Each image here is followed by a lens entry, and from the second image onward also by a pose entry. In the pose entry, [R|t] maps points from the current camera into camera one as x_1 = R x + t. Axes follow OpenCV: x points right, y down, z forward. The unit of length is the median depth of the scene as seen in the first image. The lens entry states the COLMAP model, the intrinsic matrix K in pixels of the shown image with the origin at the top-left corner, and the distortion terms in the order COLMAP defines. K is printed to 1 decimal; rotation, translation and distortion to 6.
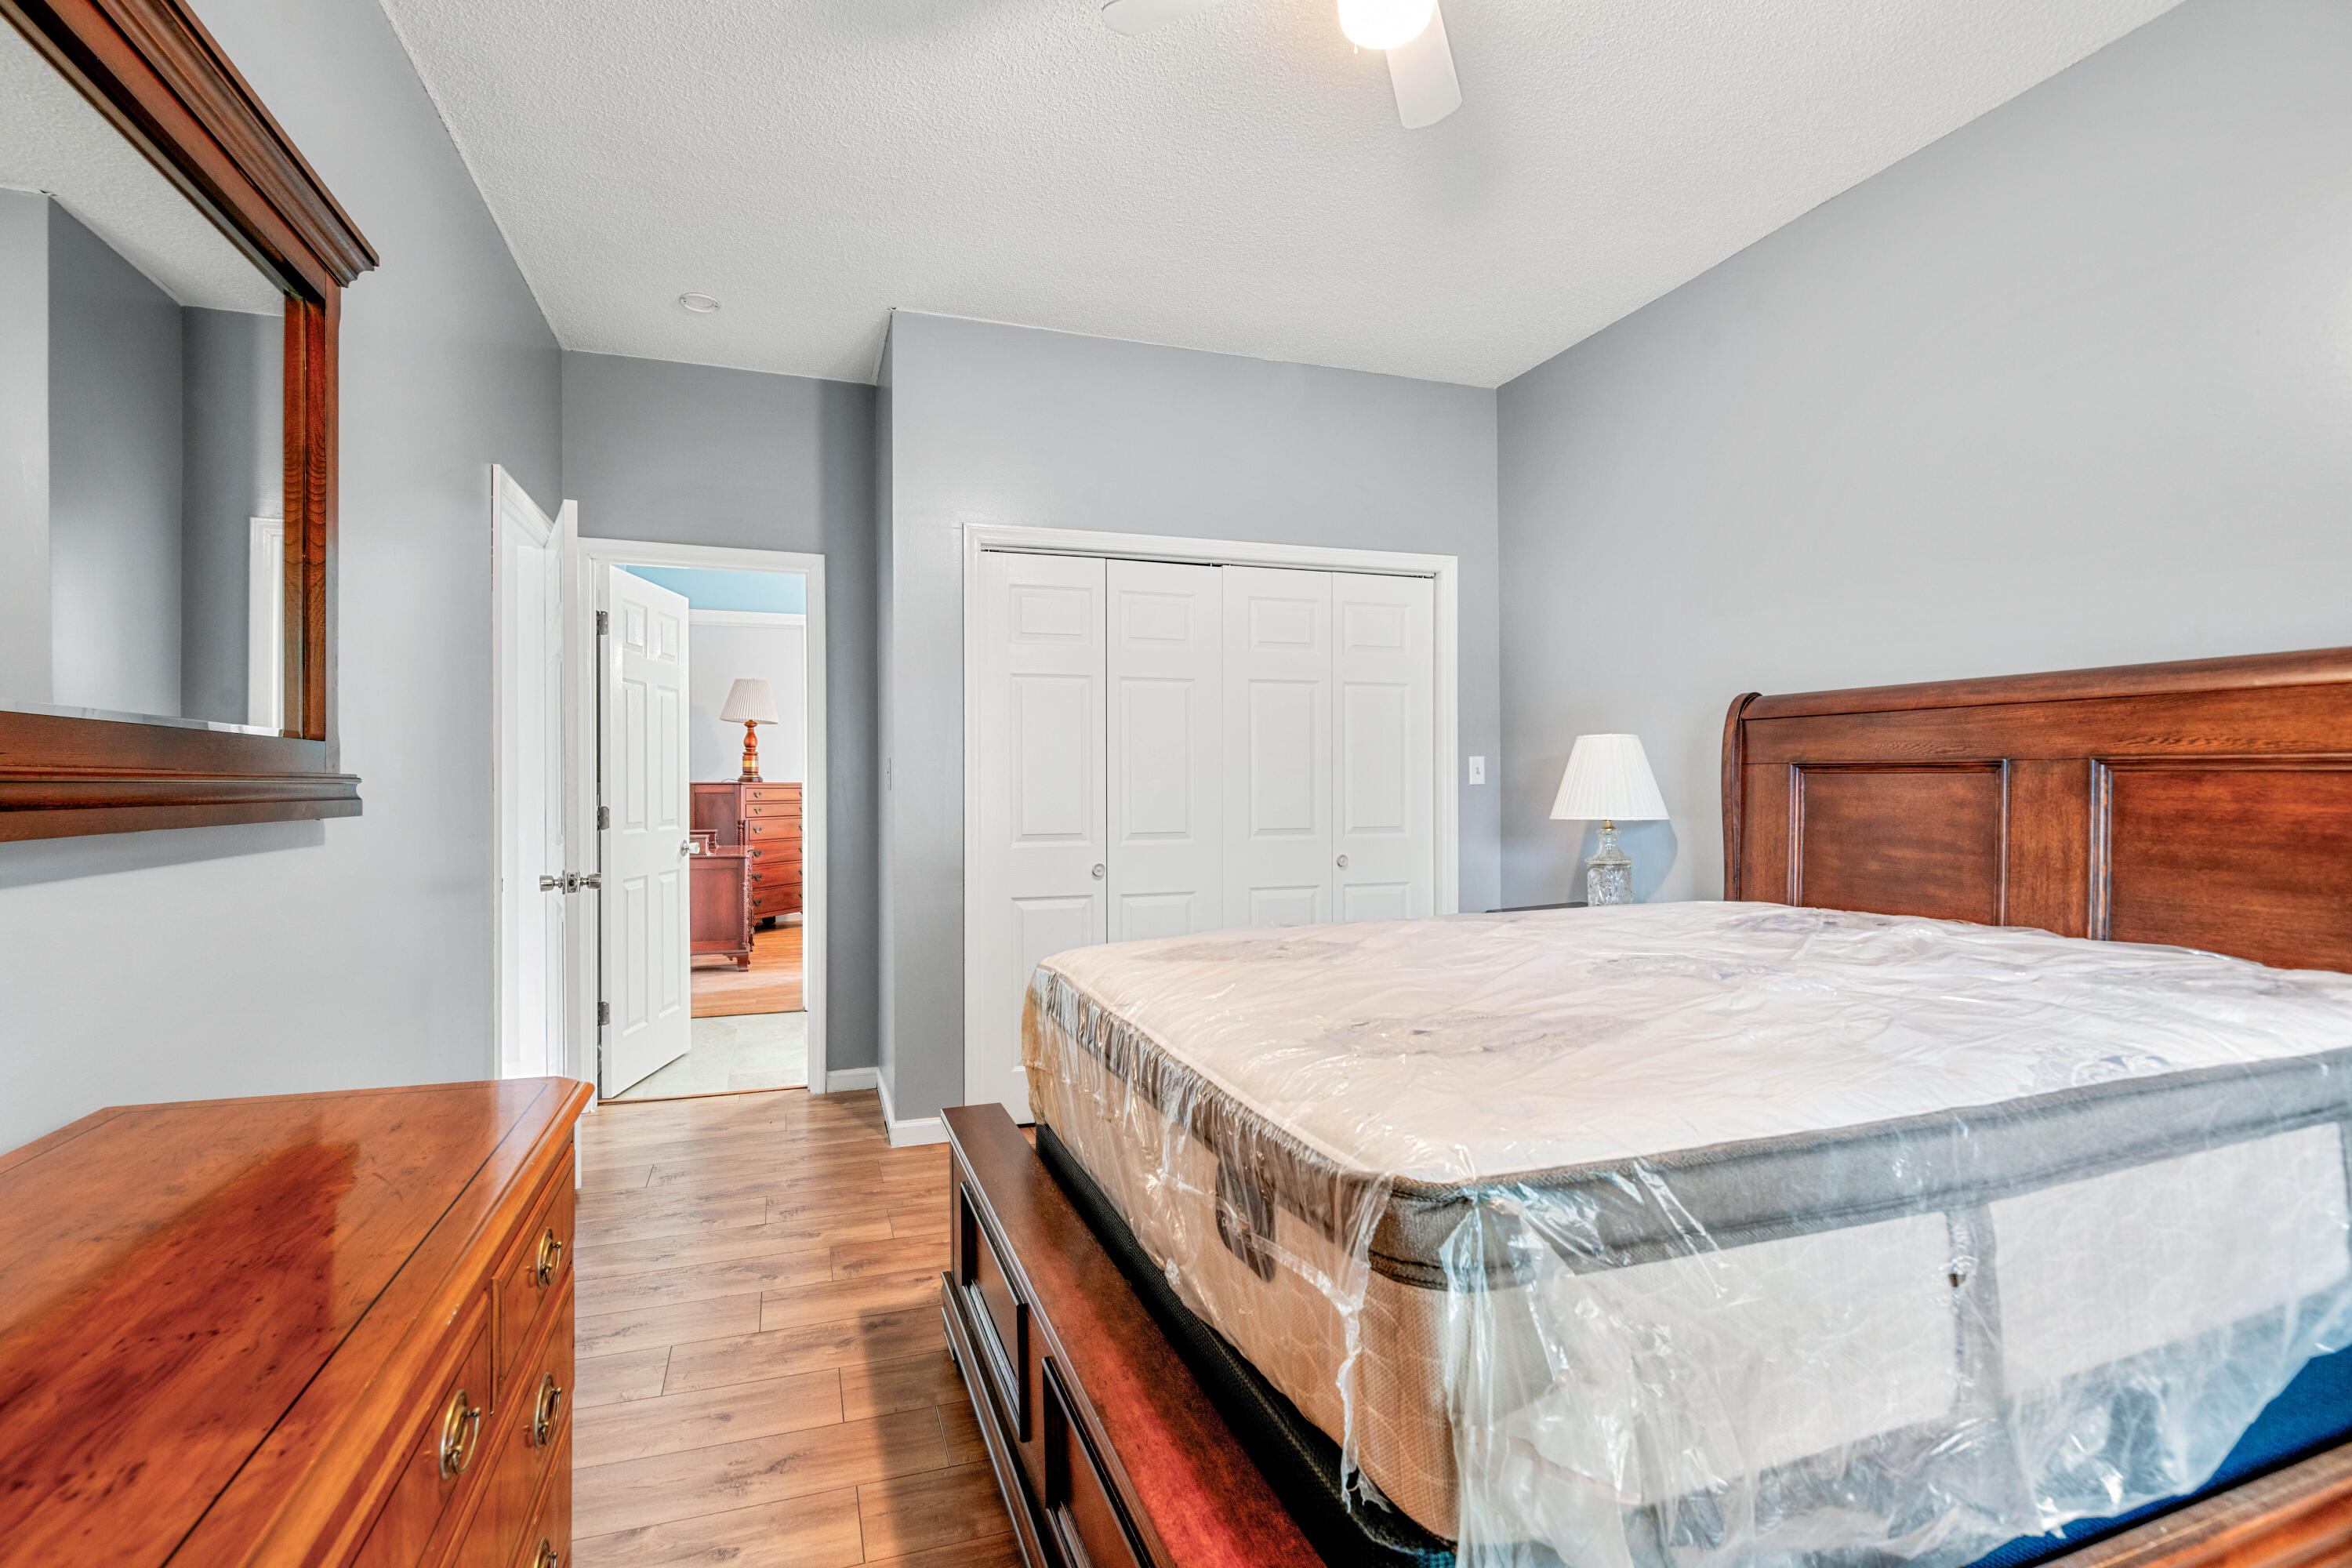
lens RADIAL K [[1090.6, 0, 1164.4], [0, 1090.6, 784.1], [0, 0, 1]] dist [-0.009937, -0.002147]
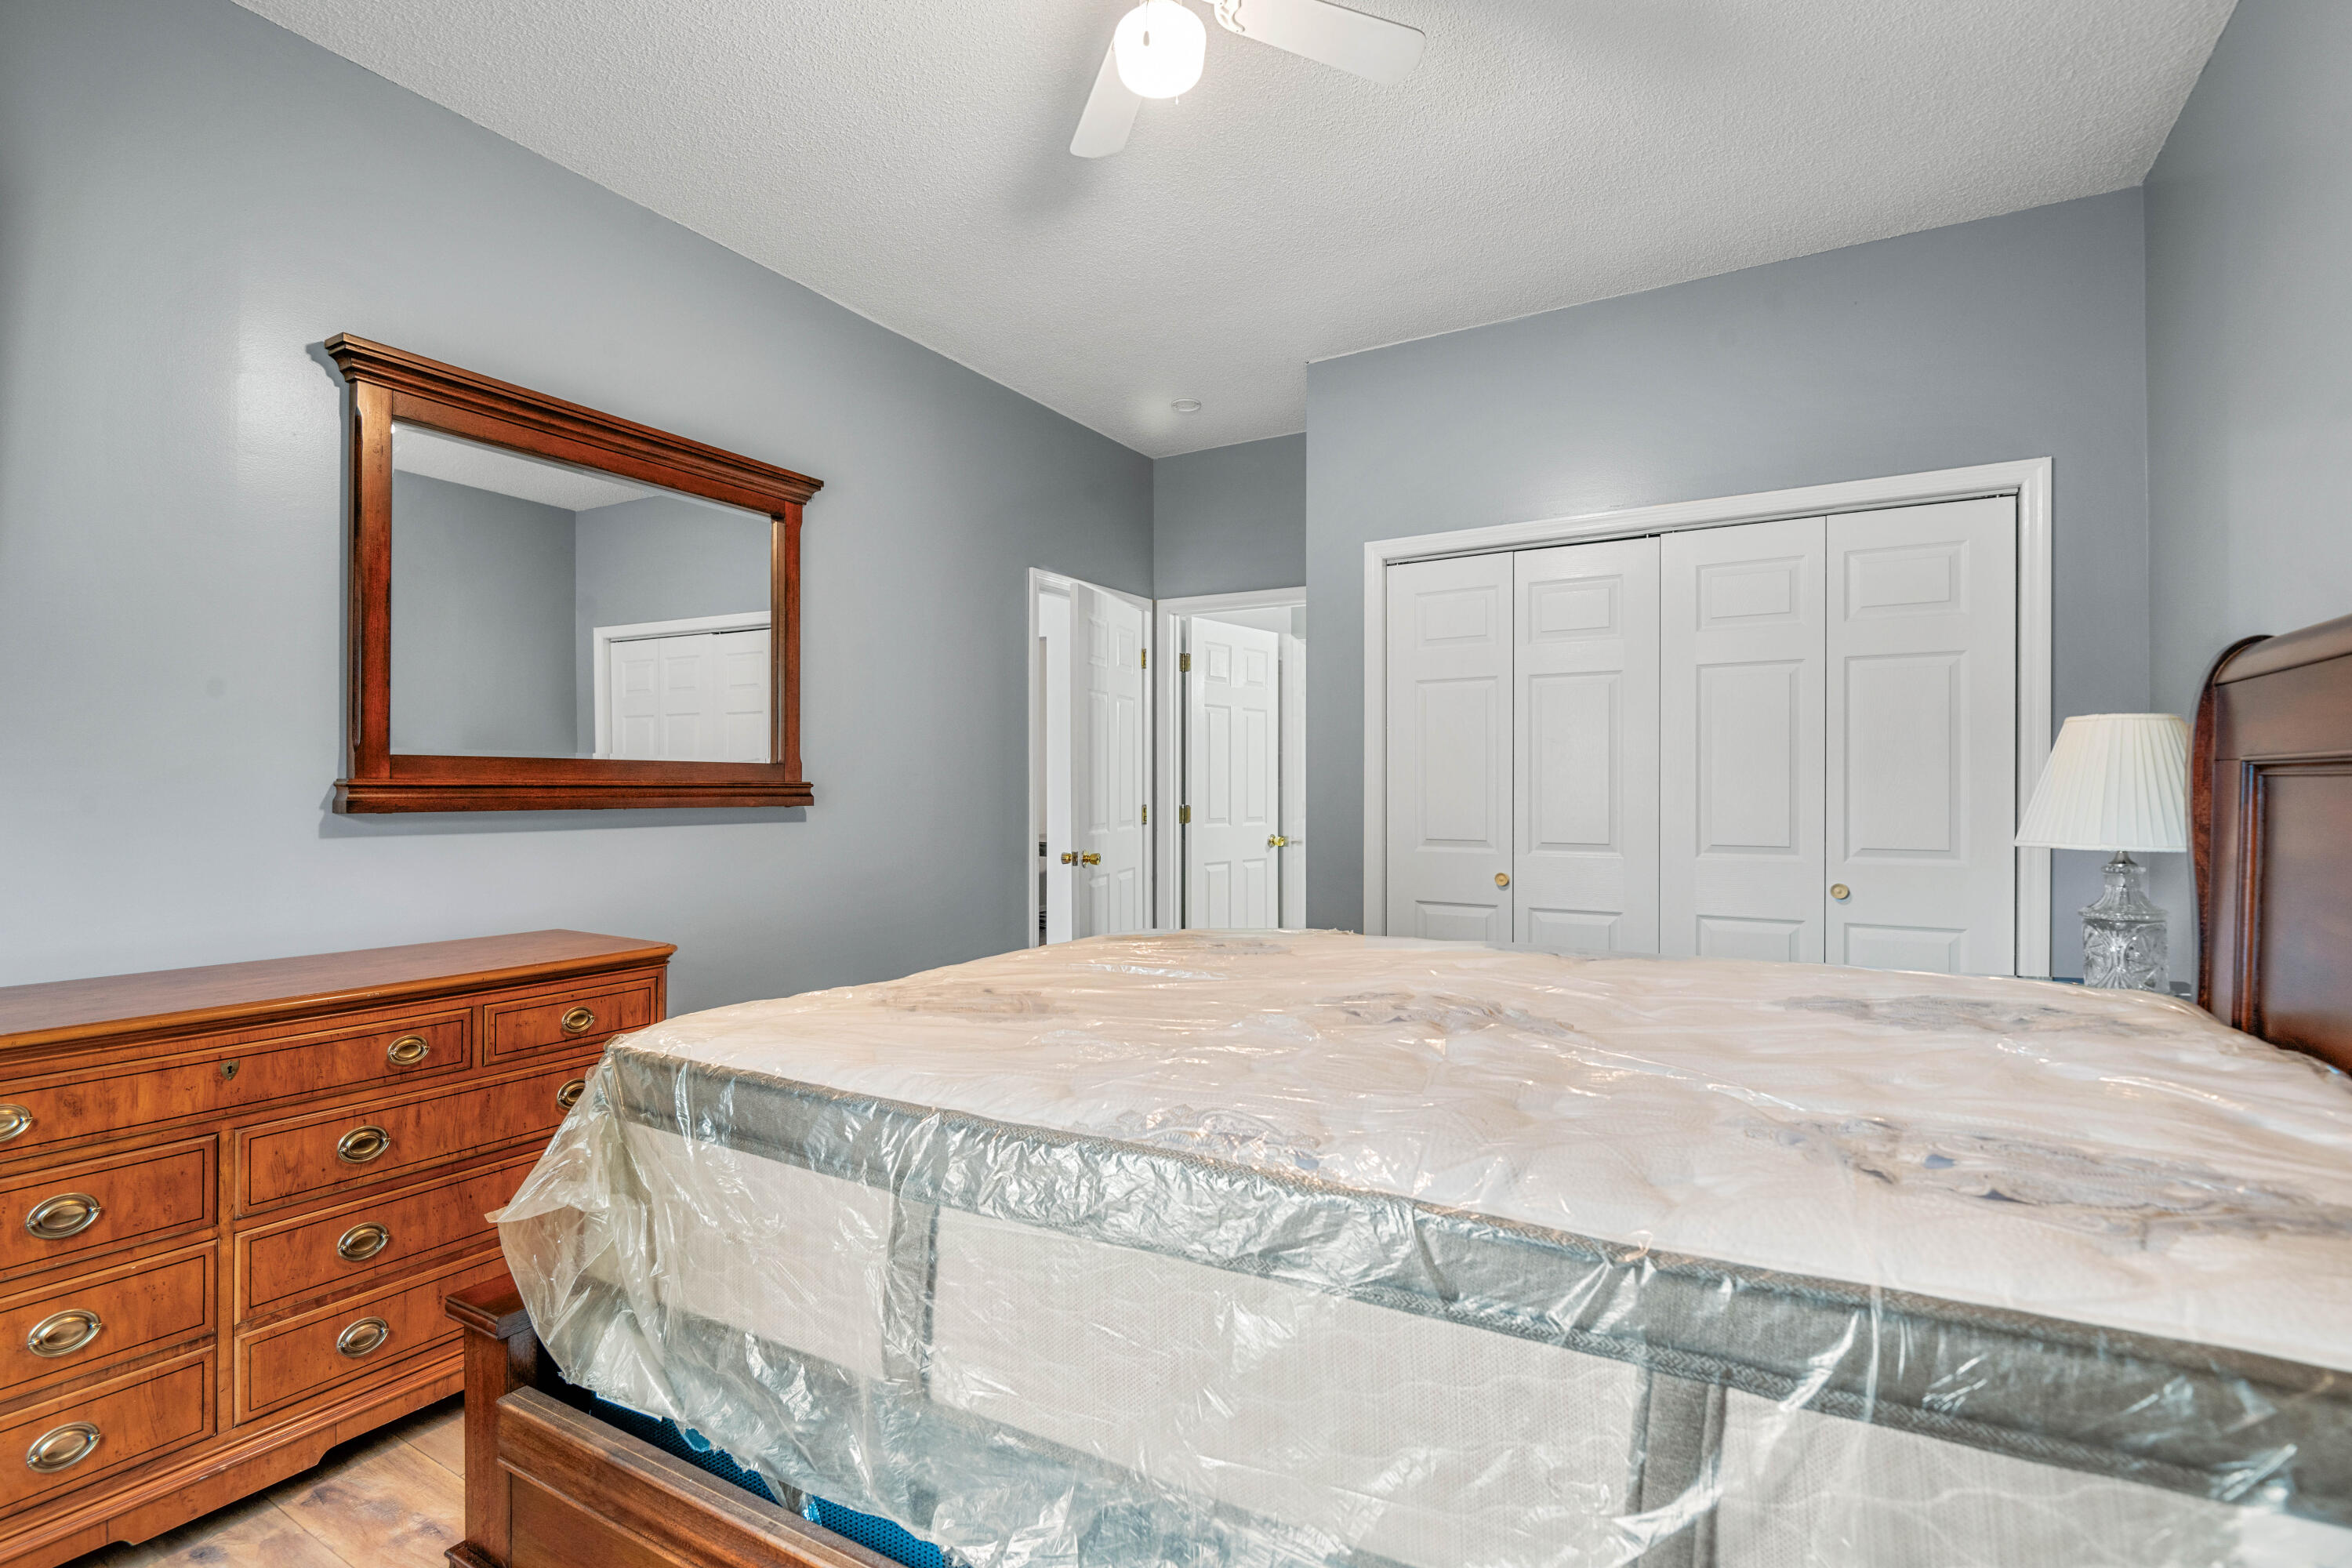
lens RADIAL K [[1090.6, 0, 1122.7], [0, 1090.6, 791.6], [0, 0, 1]] dist [-0.009937, -0.002147]
pose [[0.633887, 0.006080, -0.773402, 0.465231], [-0.003171, 0.999981, 0.005262, -0.001920], [0.773419, -0.000883, 0.633894, 0.136725]]
